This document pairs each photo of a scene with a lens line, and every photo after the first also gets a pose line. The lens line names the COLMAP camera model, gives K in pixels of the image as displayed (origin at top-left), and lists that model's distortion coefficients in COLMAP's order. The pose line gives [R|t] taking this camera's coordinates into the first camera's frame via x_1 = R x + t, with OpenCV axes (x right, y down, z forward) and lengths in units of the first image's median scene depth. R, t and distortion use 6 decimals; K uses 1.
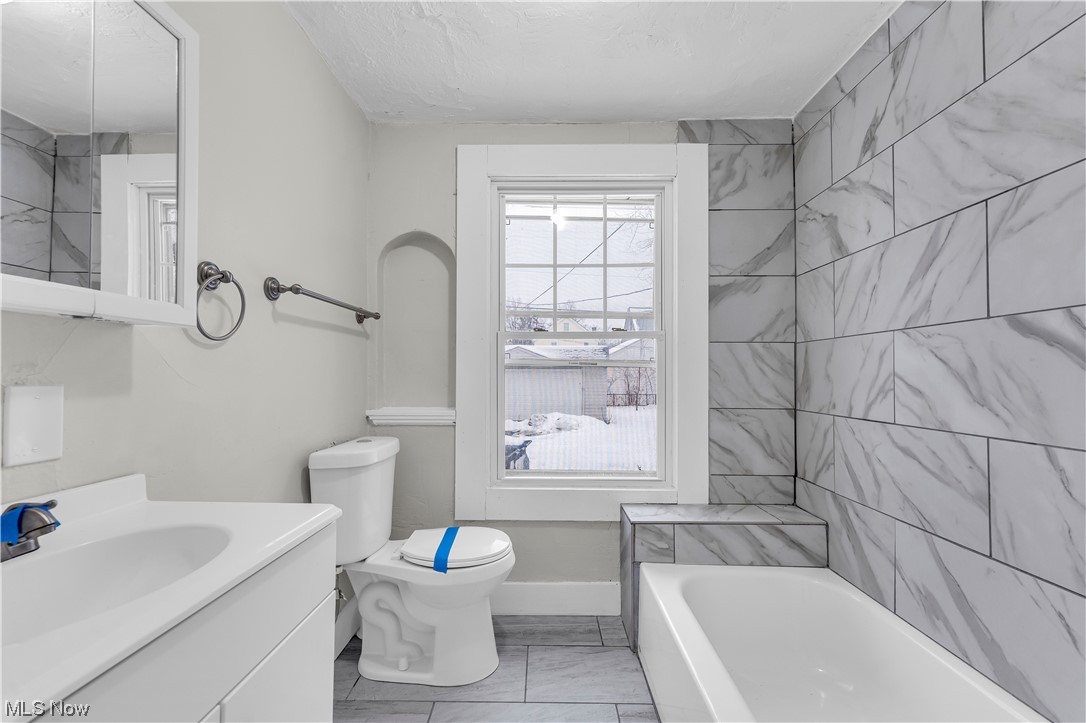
lens RADIAL K [[436.3, 0, 536.8], [0, 436.3, 365.3], [0, 0, 1]] dist [0.000196, 0.000225]
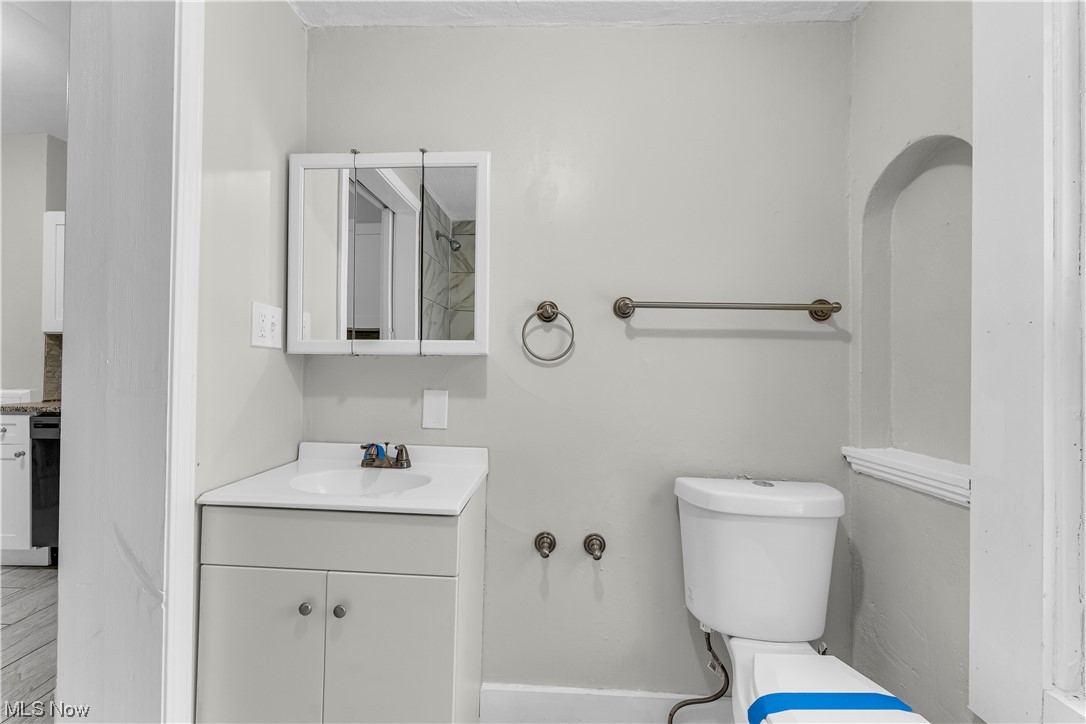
lens RADIAL K [[436.3, 0, 541.3], [0, 436.3, 366.1], [0, 0, 1]] dist [0.000196, 0.000225]
pose [[-0.010298, -0.007471, -0.999919, 0.340272], [-0.000149, 0.999972, -0.007469, -0.020012], [0.999947, 0.000072, -0.010299, 0.616217]]
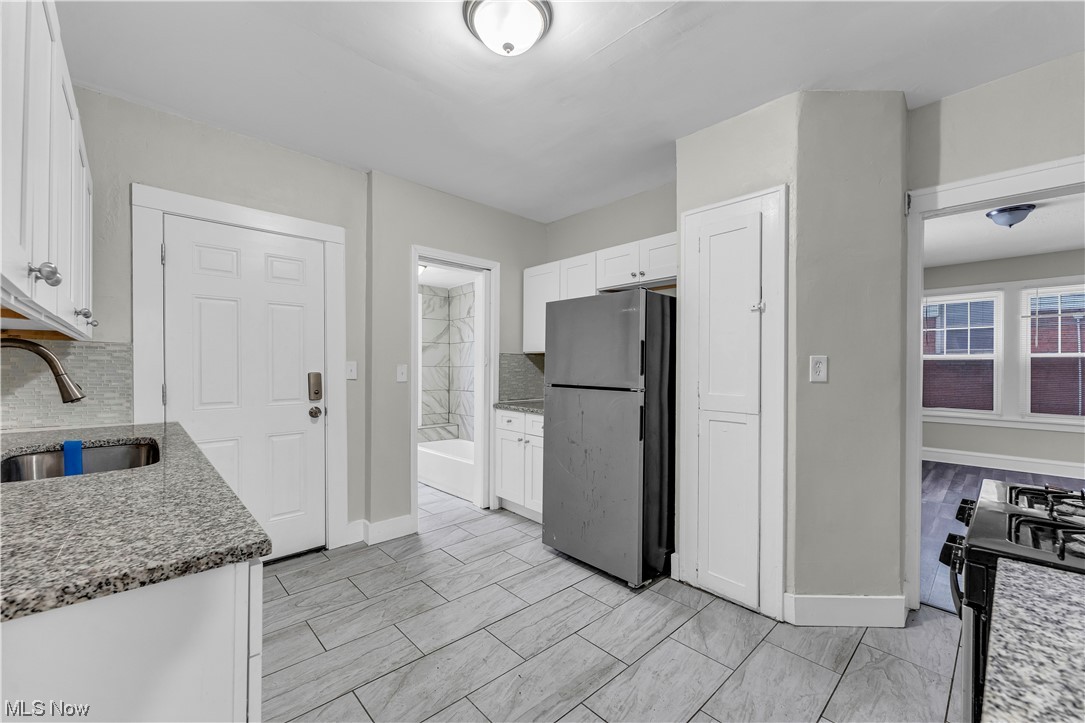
lens RADIAL K [[435.9, 0, 532.3], [0, 435.9, 368.3], [0, 0, 1]] dist [0.000196, 0.000225]
pose [[0.728846, -0.002128, 0.684675, -1.055099], [-0.005687, 0.999942, 0.009162, -0.077660], [-0.684655, -0.010571, 0.728791, -1.589735]]
